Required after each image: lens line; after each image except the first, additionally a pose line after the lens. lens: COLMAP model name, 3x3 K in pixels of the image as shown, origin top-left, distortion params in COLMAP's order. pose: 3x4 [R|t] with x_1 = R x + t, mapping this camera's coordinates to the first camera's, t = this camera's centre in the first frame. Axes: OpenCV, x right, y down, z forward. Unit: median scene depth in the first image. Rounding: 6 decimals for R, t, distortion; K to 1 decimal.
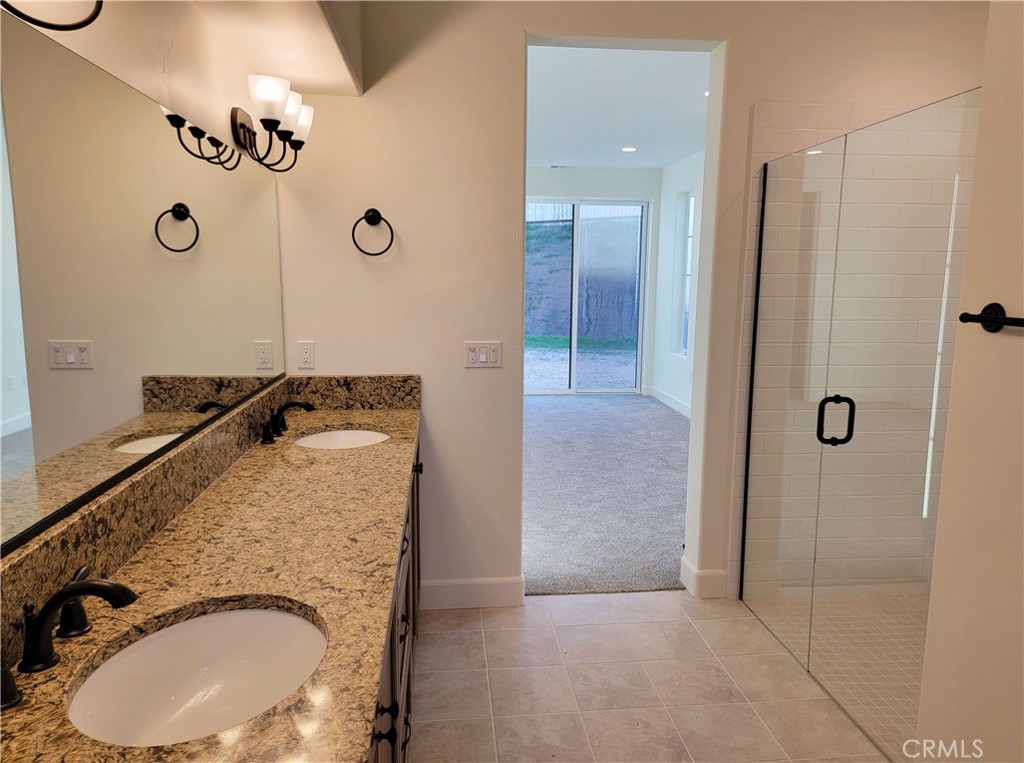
lens RADIAL K [[707.3, 0, 512.0], [0, 707.3, 379.9], [0, 0, 1]] dist [0.082678, -0.055916]
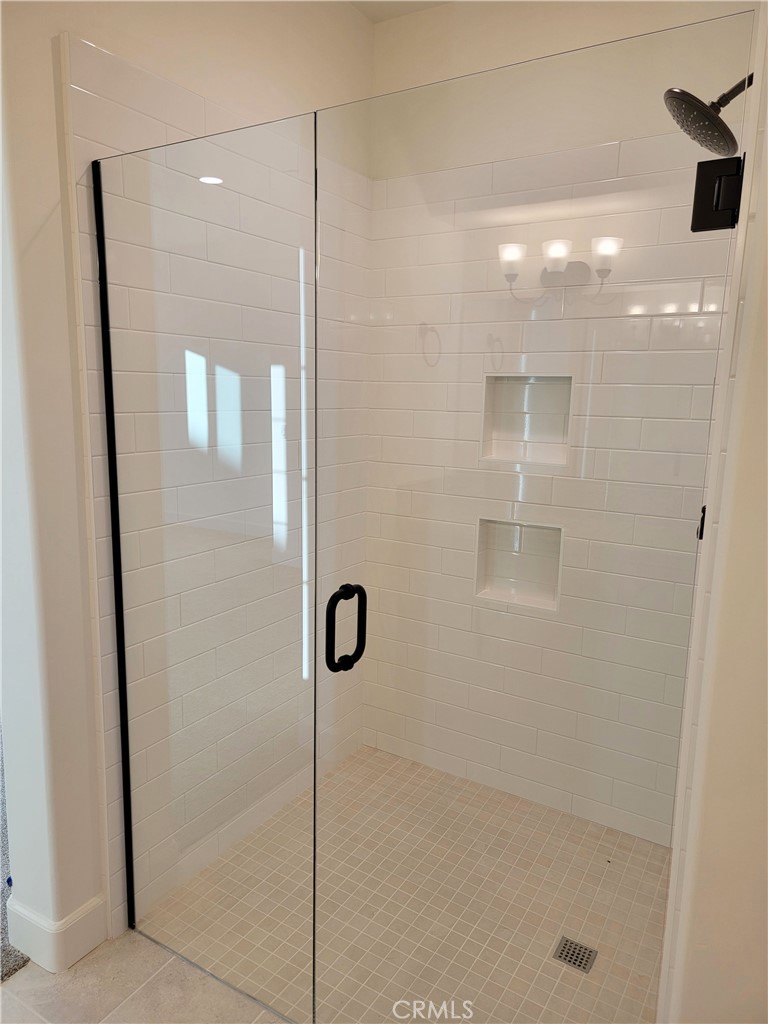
lens RADIAL K [[707.3, 0, 381.2], [0, 707.3, 511.4], [0, 0, 1]] dist [0.082678, -0.055916]
pose [[0.604601, -0.138207, 0.784446, 0.022952], [0.106438, 0.990018, 0.092389, -0.067887], [-0.789385, 0.027636, 0.613276, 0.485534]]
